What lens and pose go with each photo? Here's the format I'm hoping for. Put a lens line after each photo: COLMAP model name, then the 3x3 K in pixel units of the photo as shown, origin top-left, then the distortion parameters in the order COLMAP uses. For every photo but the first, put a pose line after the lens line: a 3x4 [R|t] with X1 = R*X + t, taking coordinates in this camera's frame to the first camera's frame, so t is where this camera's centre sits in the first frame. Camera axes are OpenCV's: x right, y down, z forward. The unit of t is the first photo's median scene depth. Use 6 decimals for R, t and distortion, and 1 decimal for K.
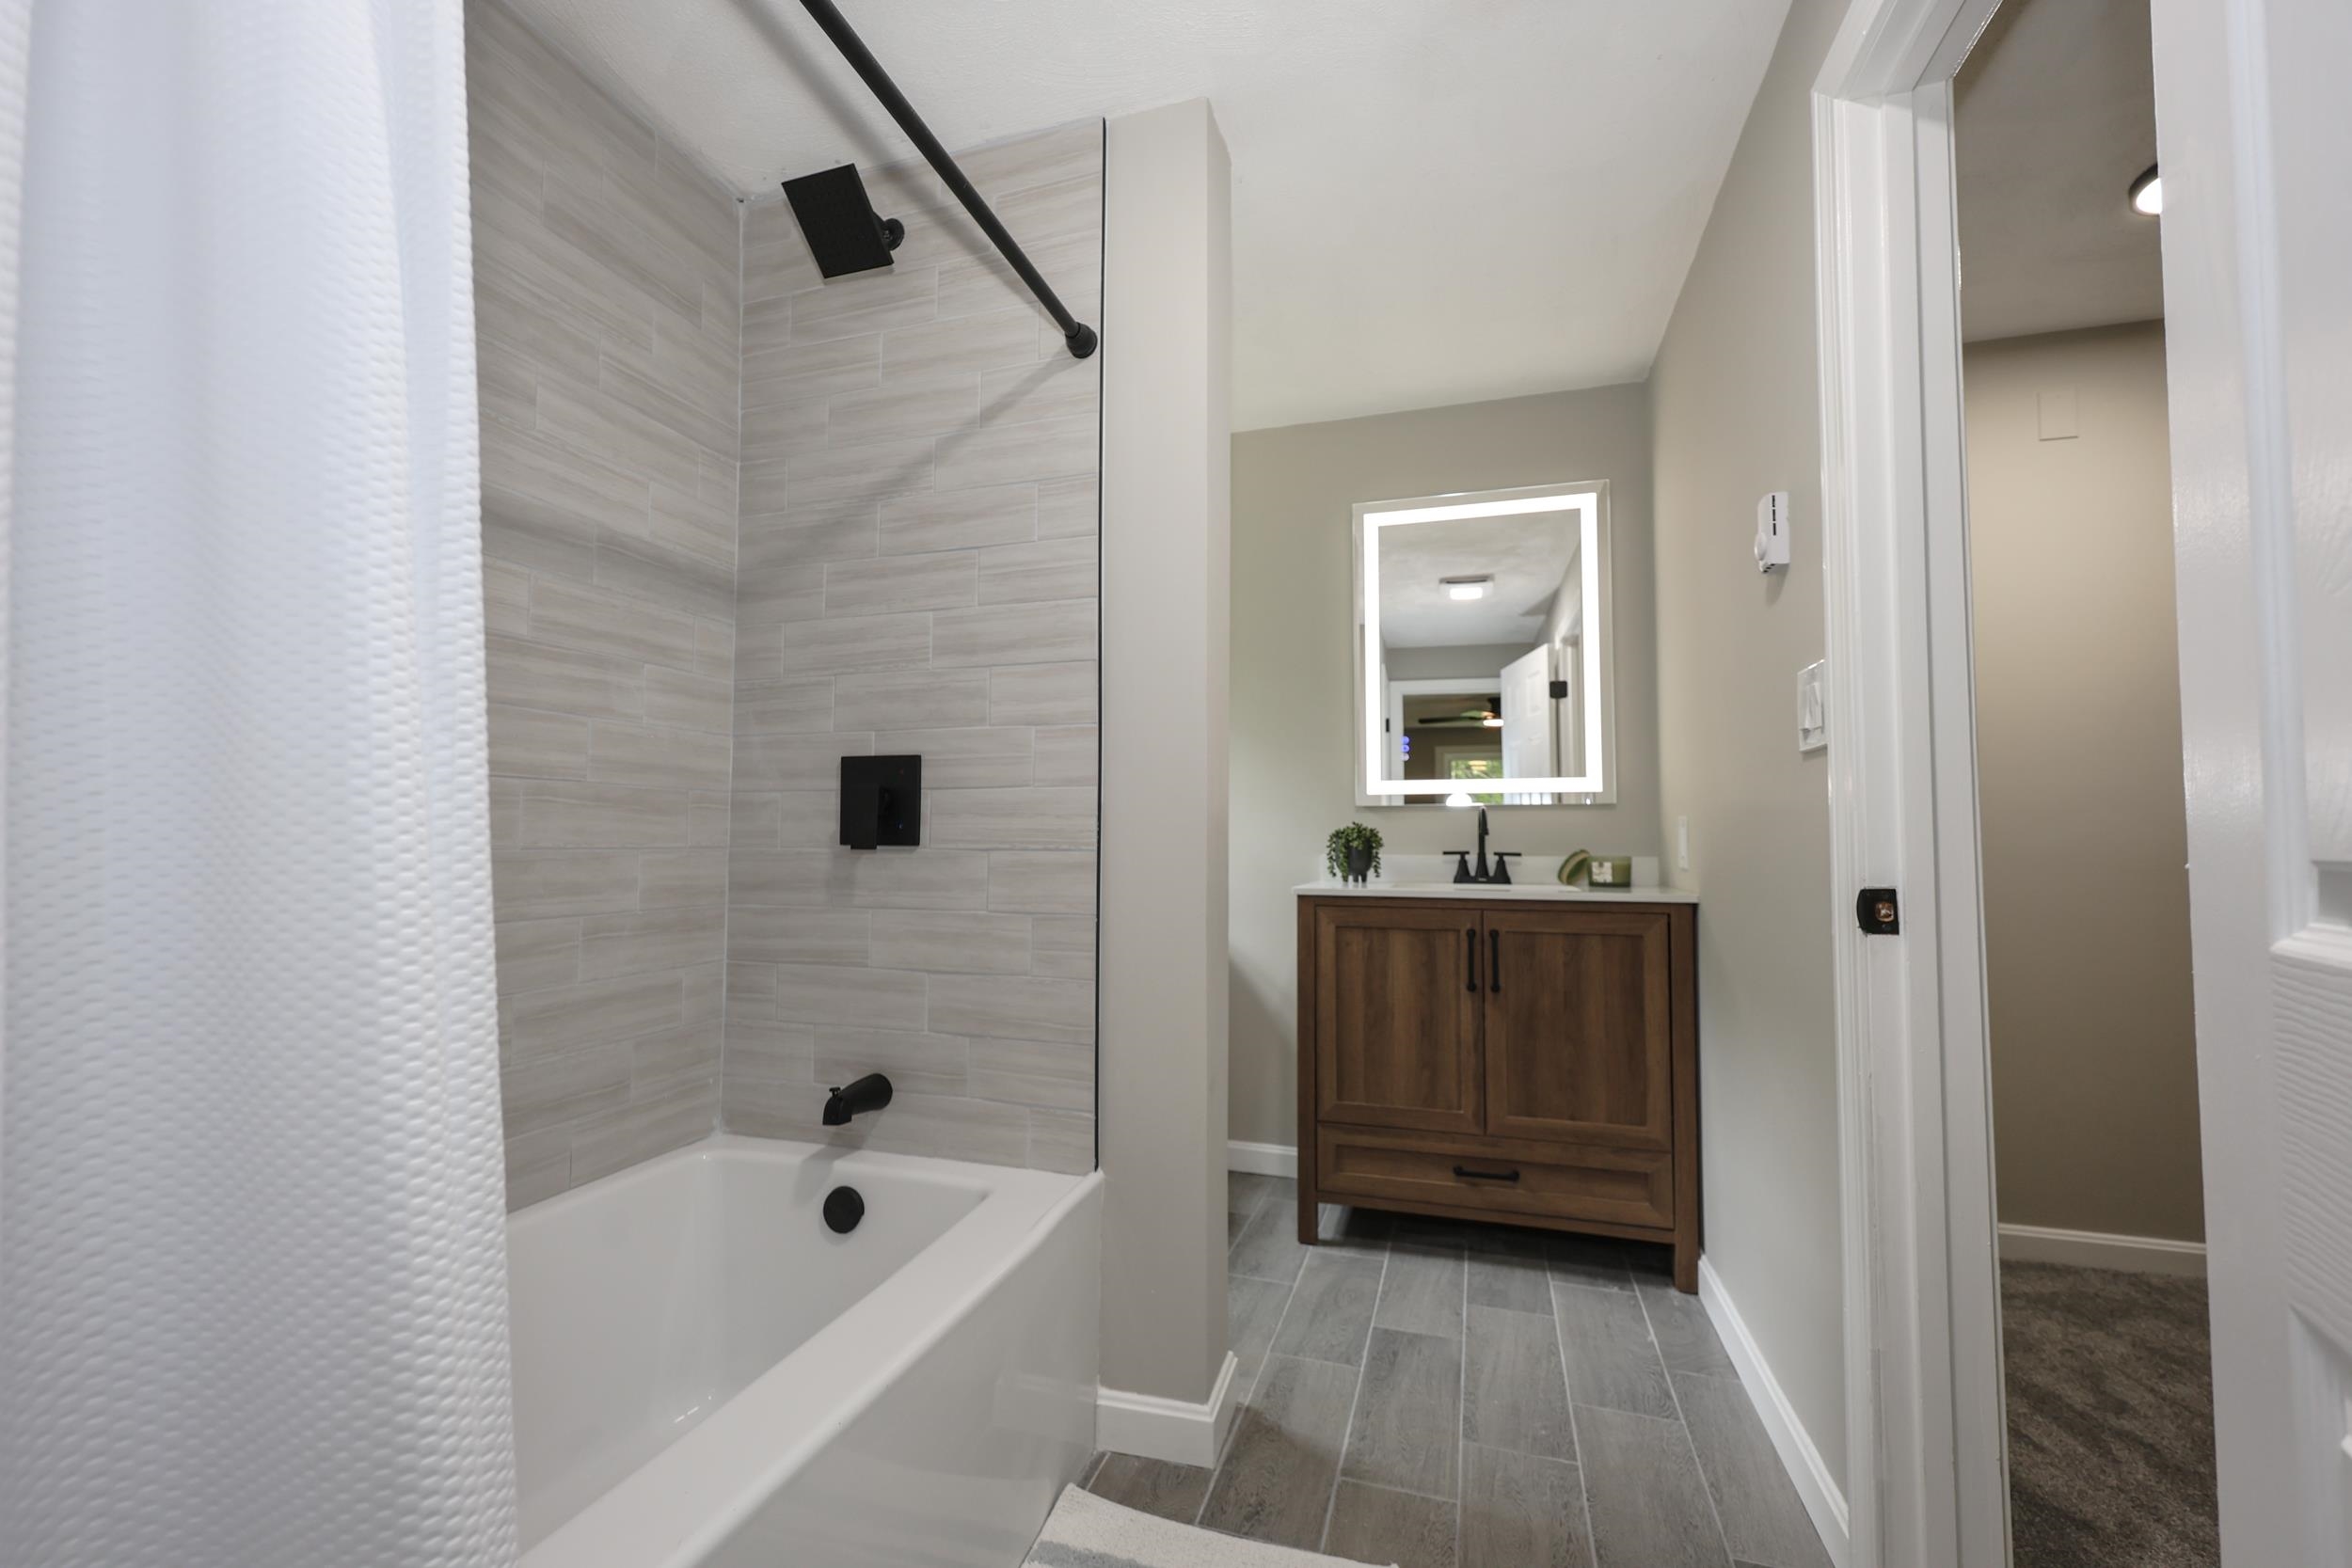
lens RADIAL K [[974.6, 0, 1171.0], [0, 974.6, 790.5], [0, 0, 1]] dist [-0.000577, 0.001110]
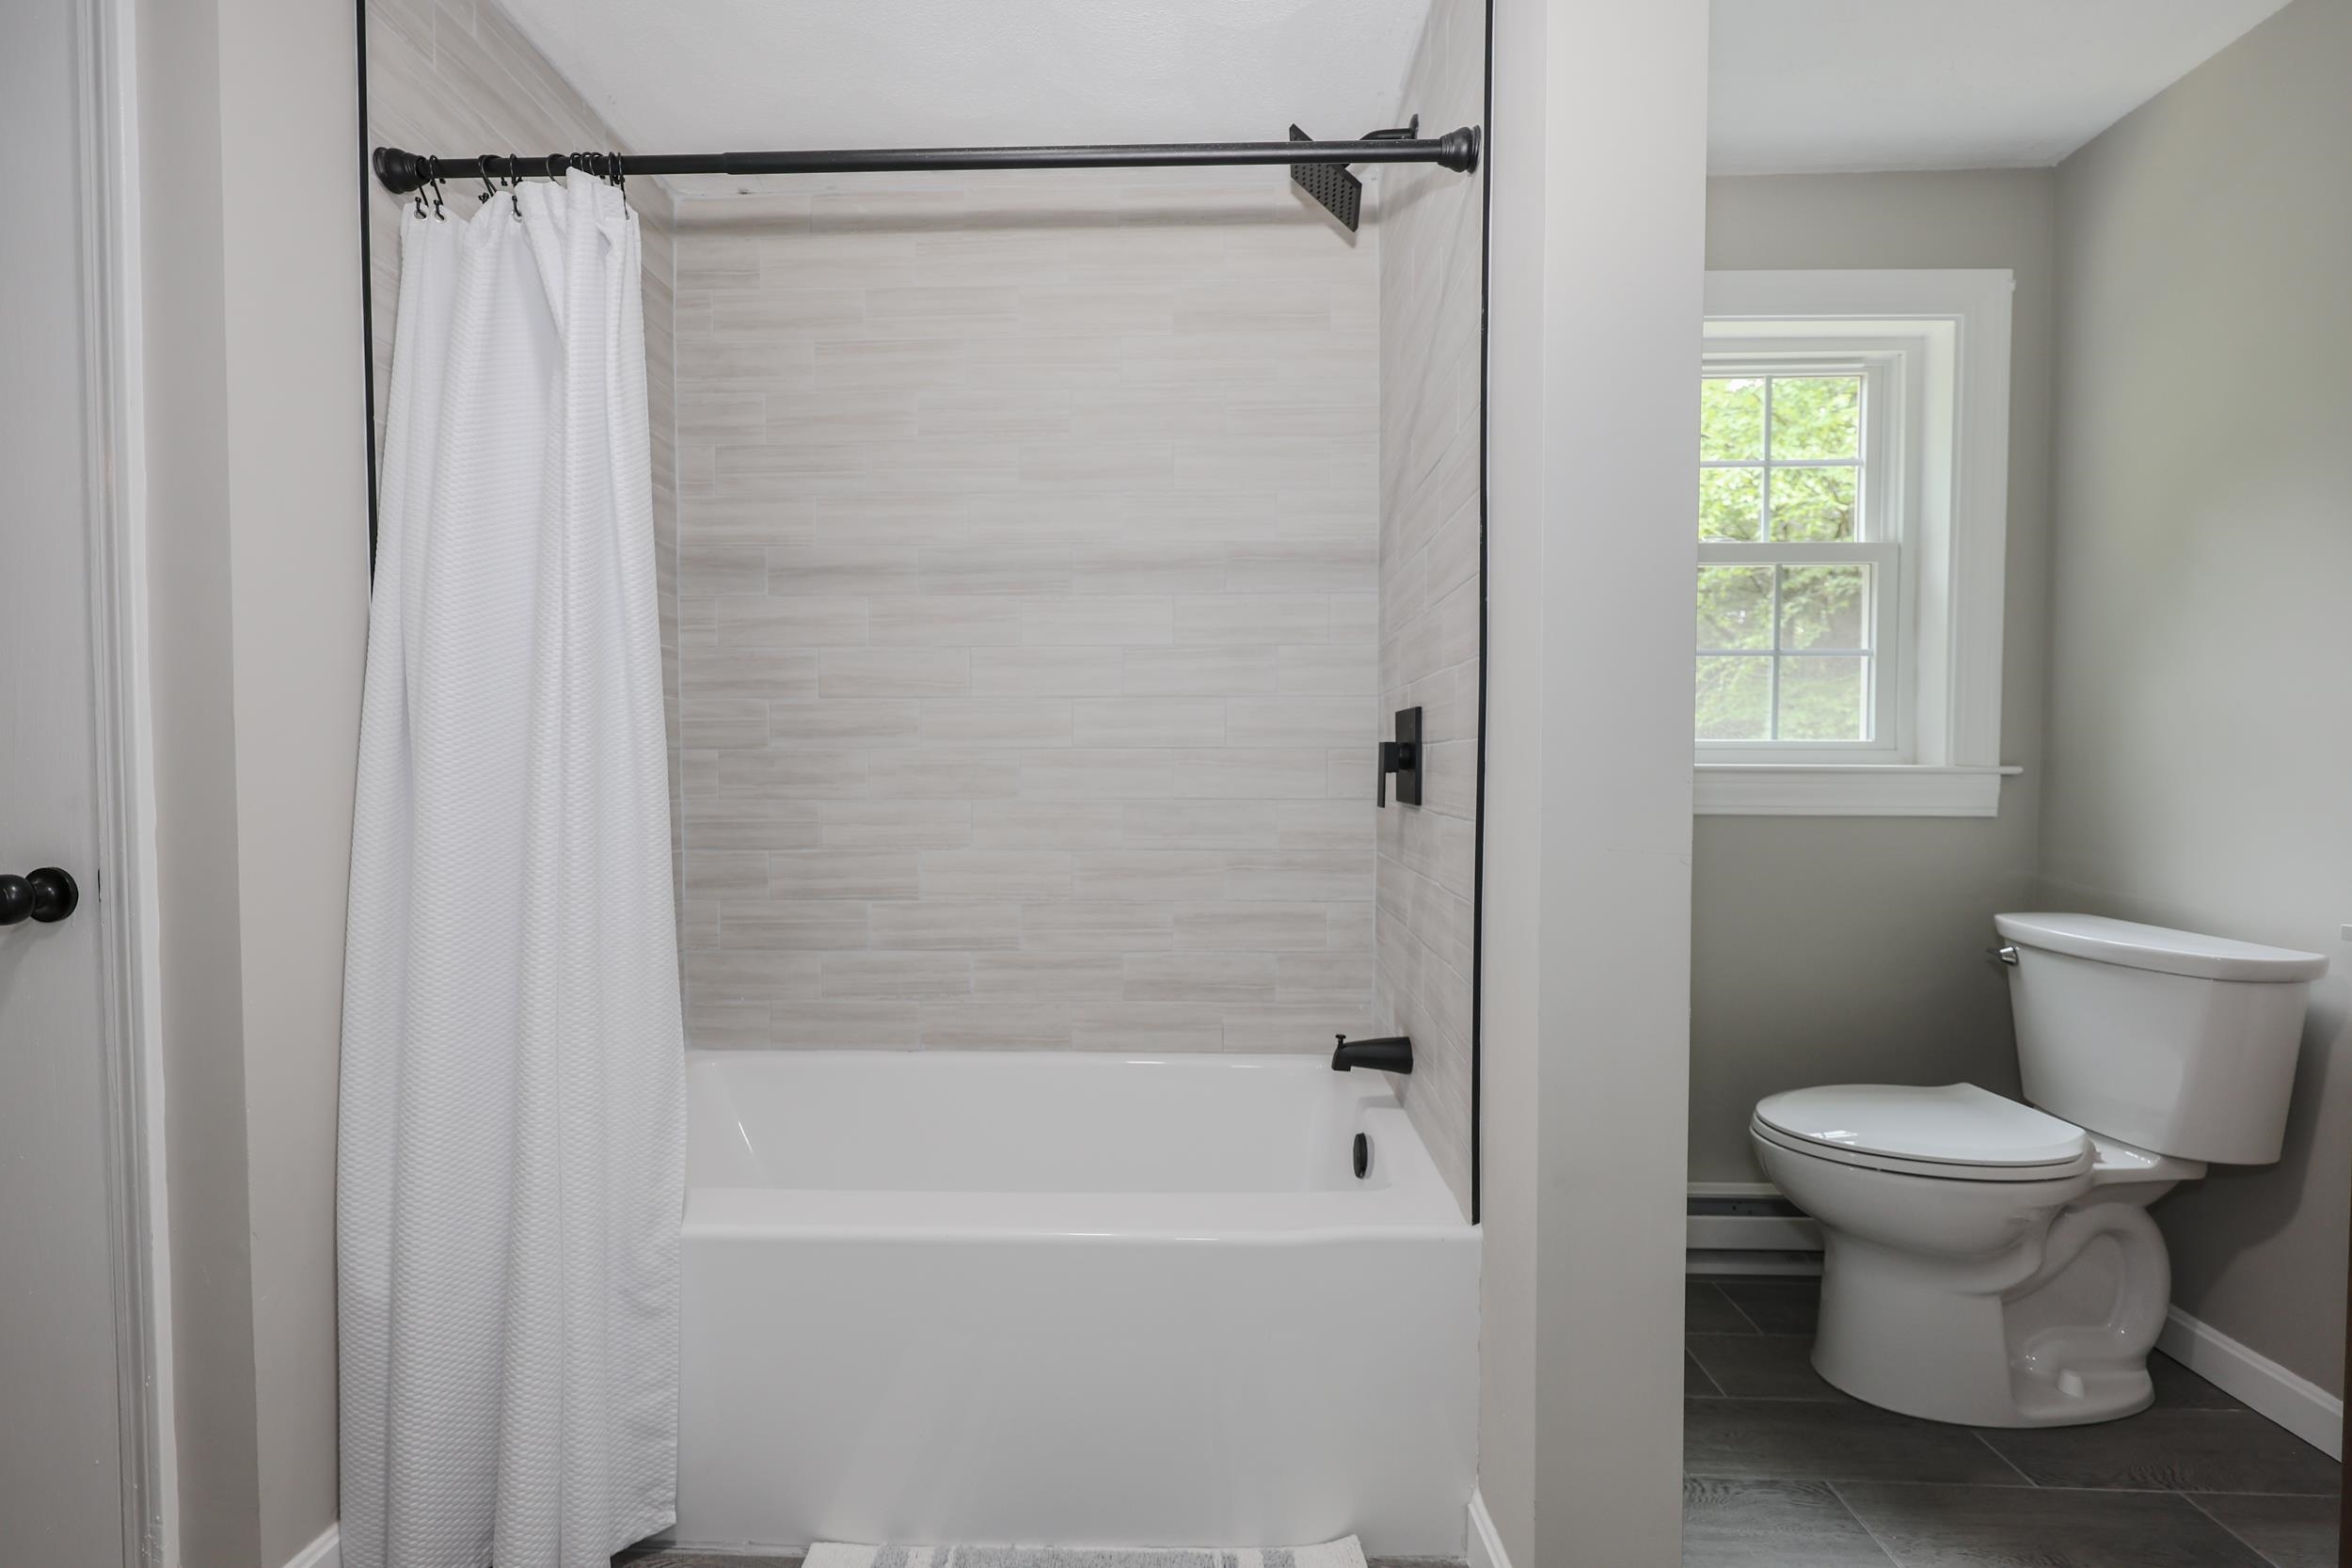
lens RADIAL K [[974.6, 0, 1149.3], [0, 974.6, 786.1], [0, 0, 1]] dist [-0.000577, 0.001110]
pose [[0.258113, 0.023104, -0.965839, 0.477581], [0.049698, 0.998073, 0.037156, -0.008199], [0.964836, -0.057591, 0.256467, 0.432041]]
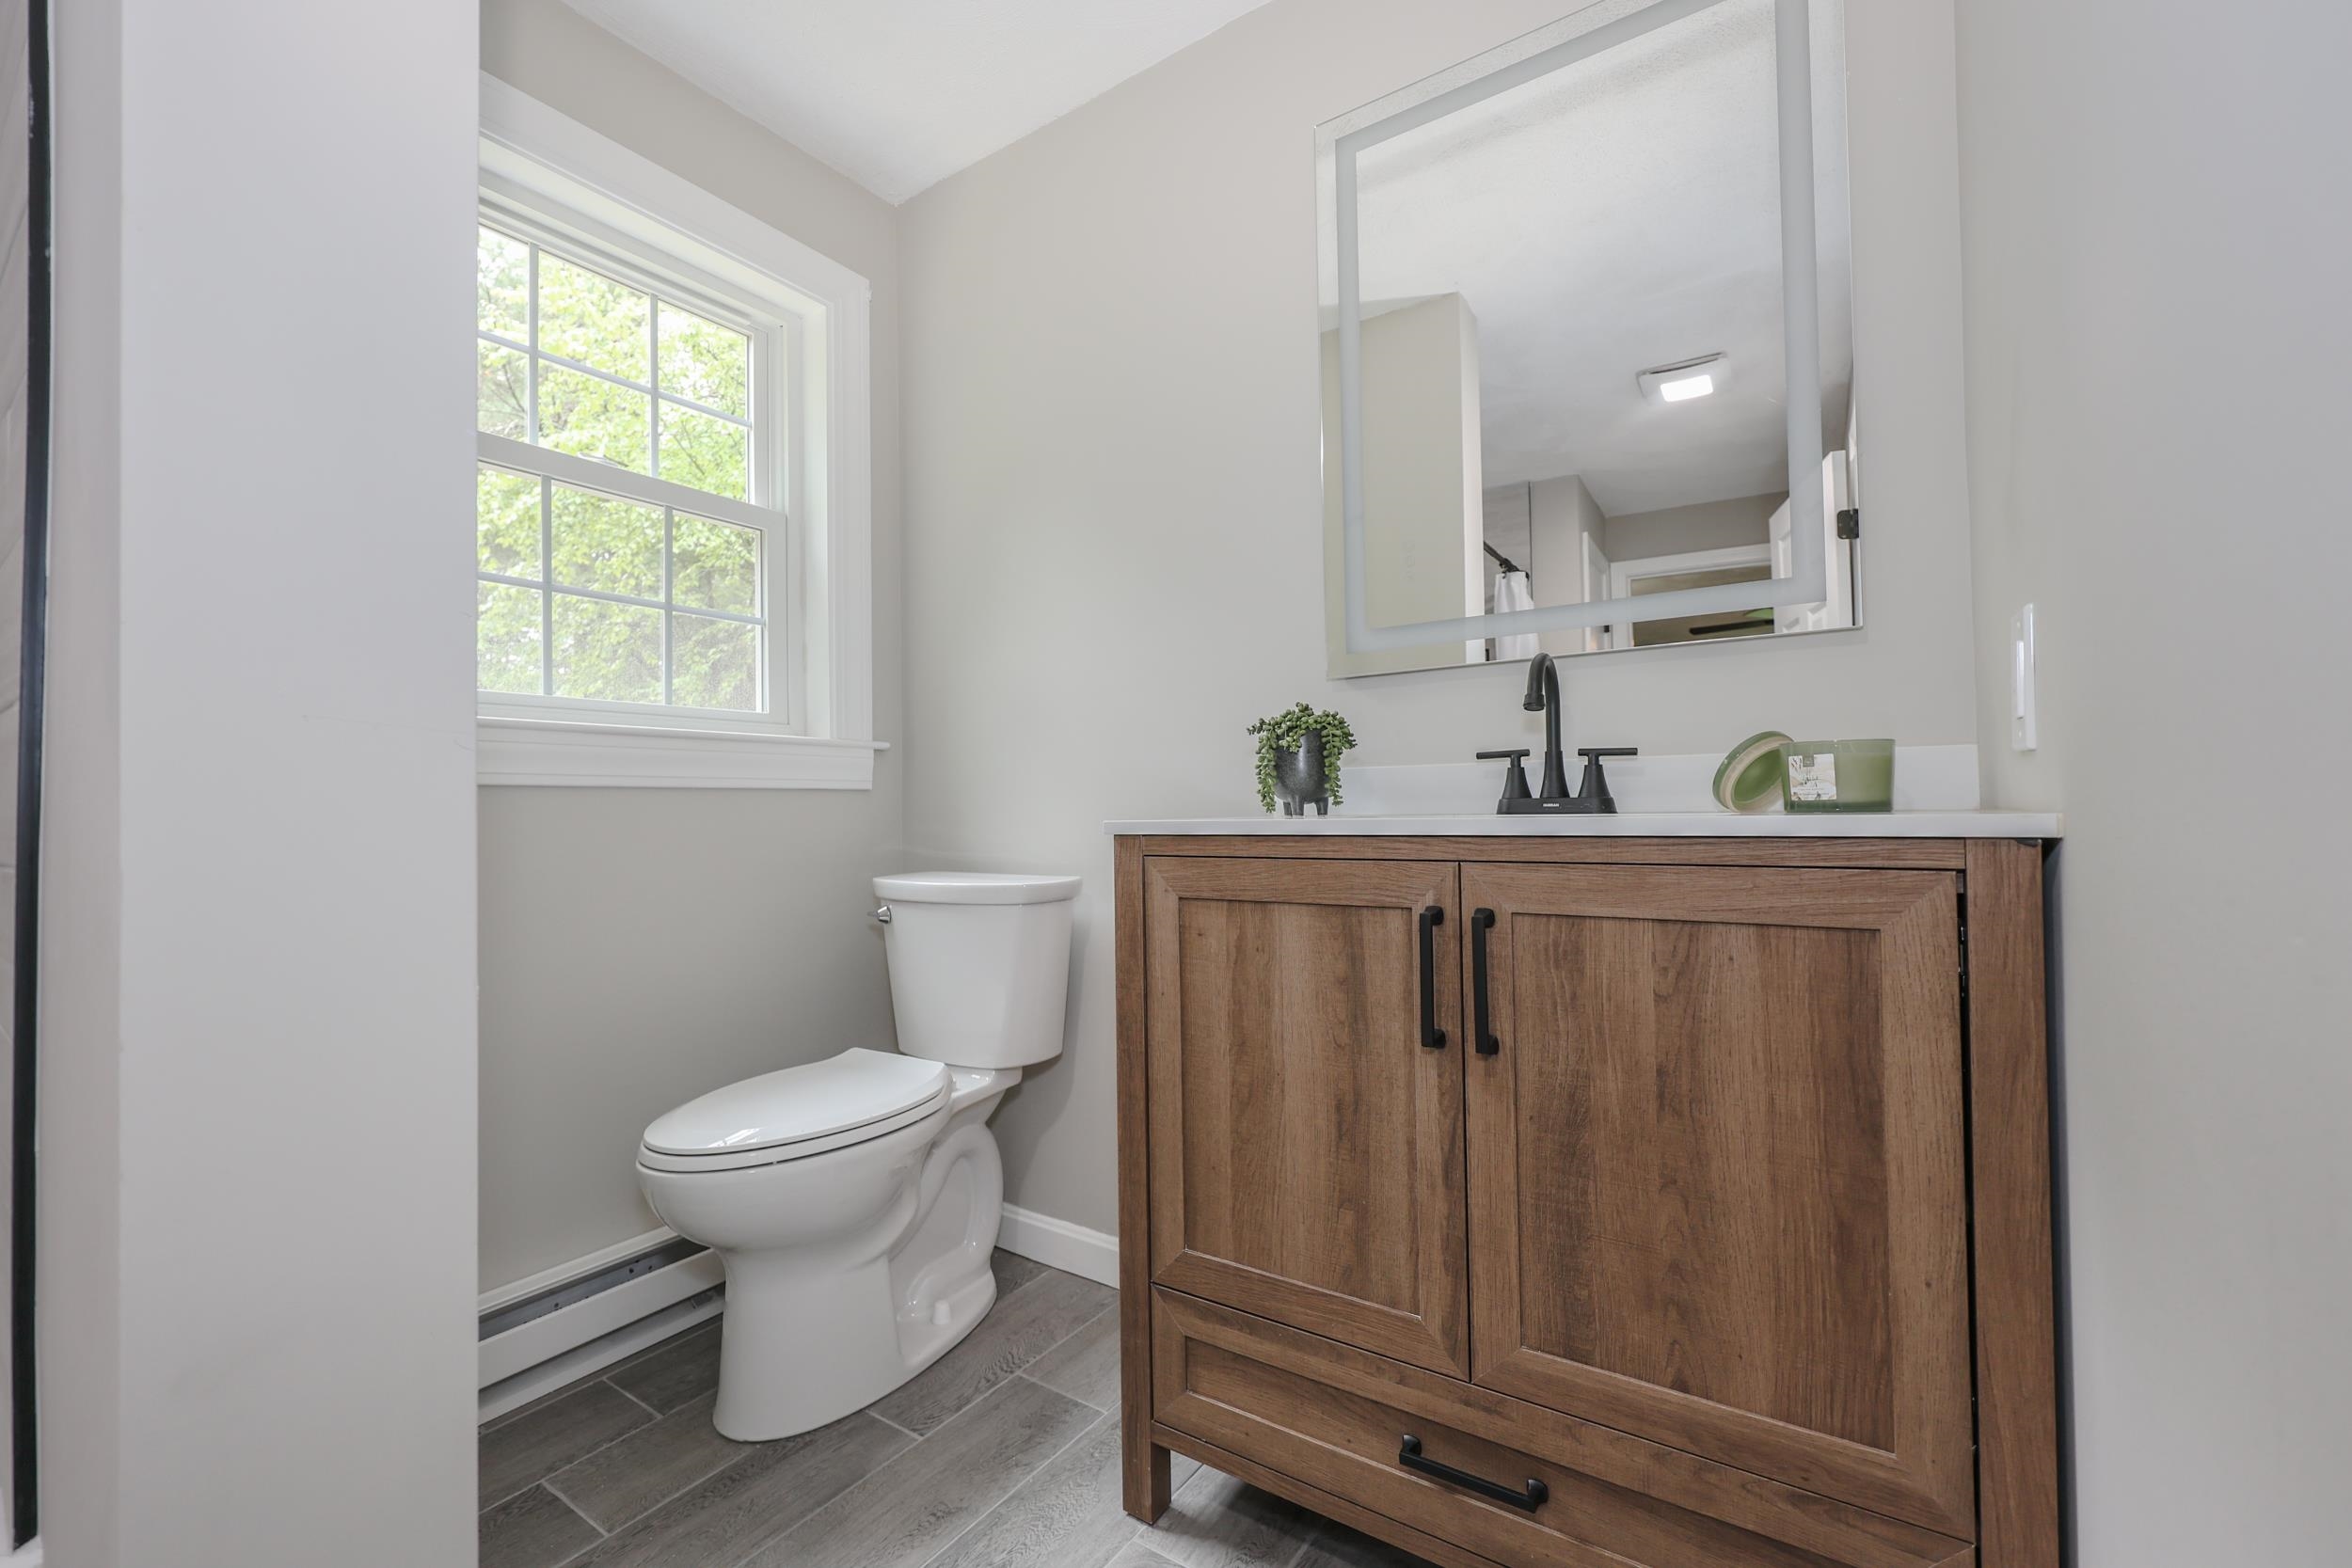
lens RADIAL K [[974.6, 0, 1169.0], [0, 974.6, 792.4], [0, 0, 1]] dist [-0.000577, 0.001110]
pose [[0.954863, -0.023949, -0.296079, 0.359303], [0.033541, 0.999063, 0.027358, 0.083311], [0.295147, -0.036054, 0.954771, 0.608220]]
